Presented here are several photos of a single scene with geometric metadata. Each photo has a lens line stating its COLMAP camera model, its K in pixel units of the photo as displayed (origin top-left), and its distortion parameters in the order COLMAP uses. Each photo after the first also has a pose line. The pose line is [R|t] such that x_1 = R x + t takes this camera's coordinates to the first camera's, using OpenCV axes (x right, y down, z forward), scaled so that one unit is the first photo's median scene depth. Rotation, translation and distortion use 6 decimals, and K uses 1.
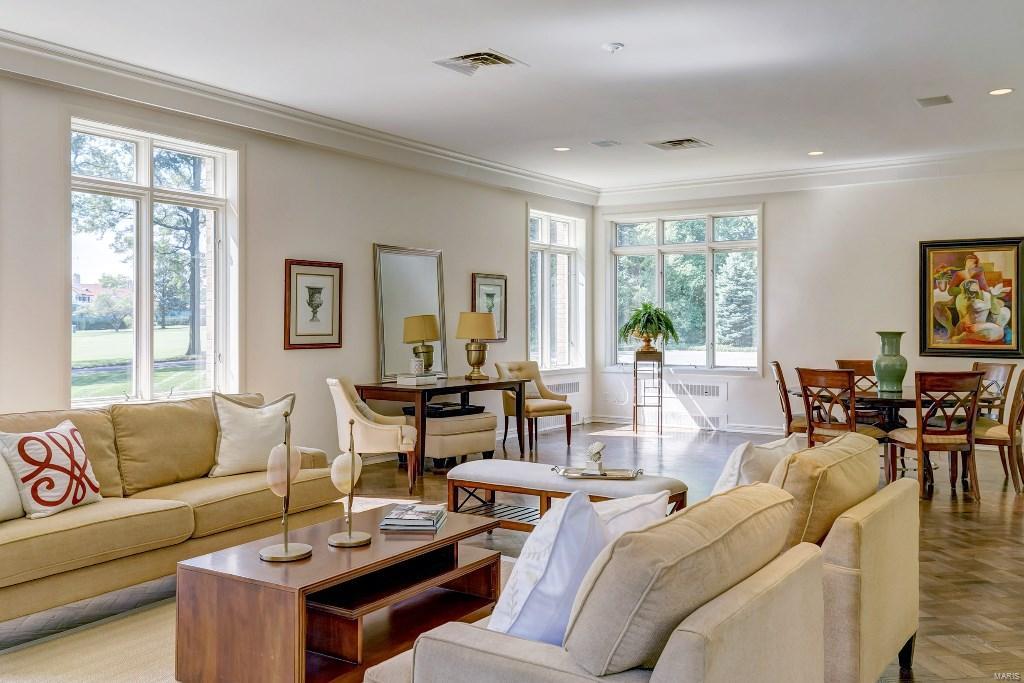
lens RADIAL K [[890.6, 0, 510.4], [0, 890.6, 332.8], [0, 0, 1]] dist [0.043843, 0.007420]
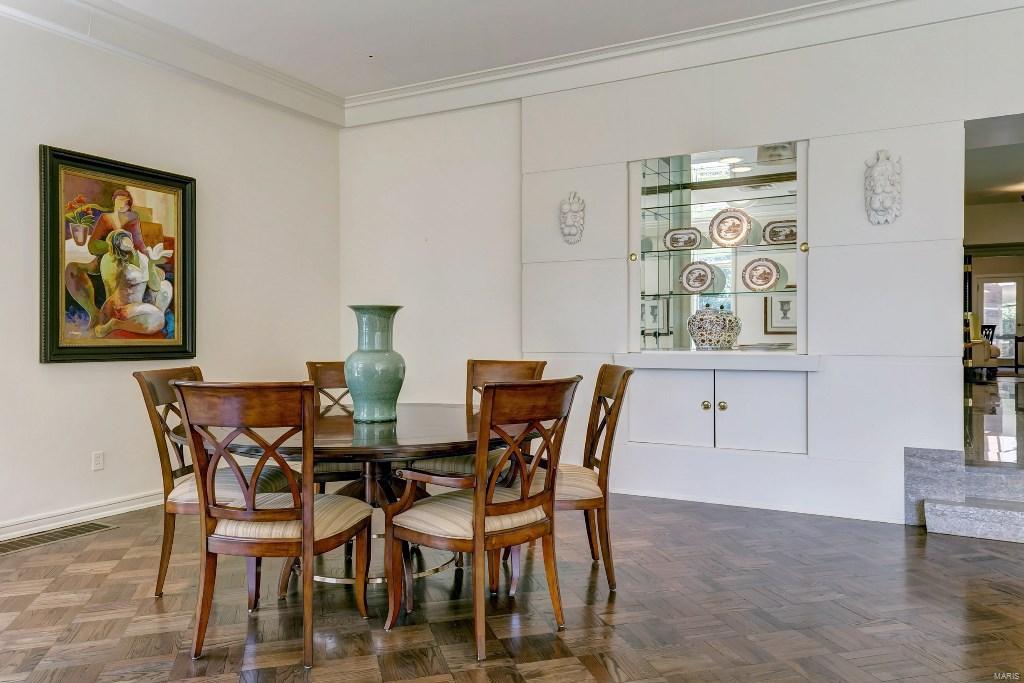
lens RADIAL K [[758.9, 0, 511.8], [0, 758.9, 342.1], [0, 0, 1]] dist [0.030807, -0.009206]
pose [[-0.075657, -0.007412, 0.997106, -0.017010], [0.011597, 0.999898, 0.008313, 0.014045], [-0.997066, 0.012192, -0.075564, 0.789664]]
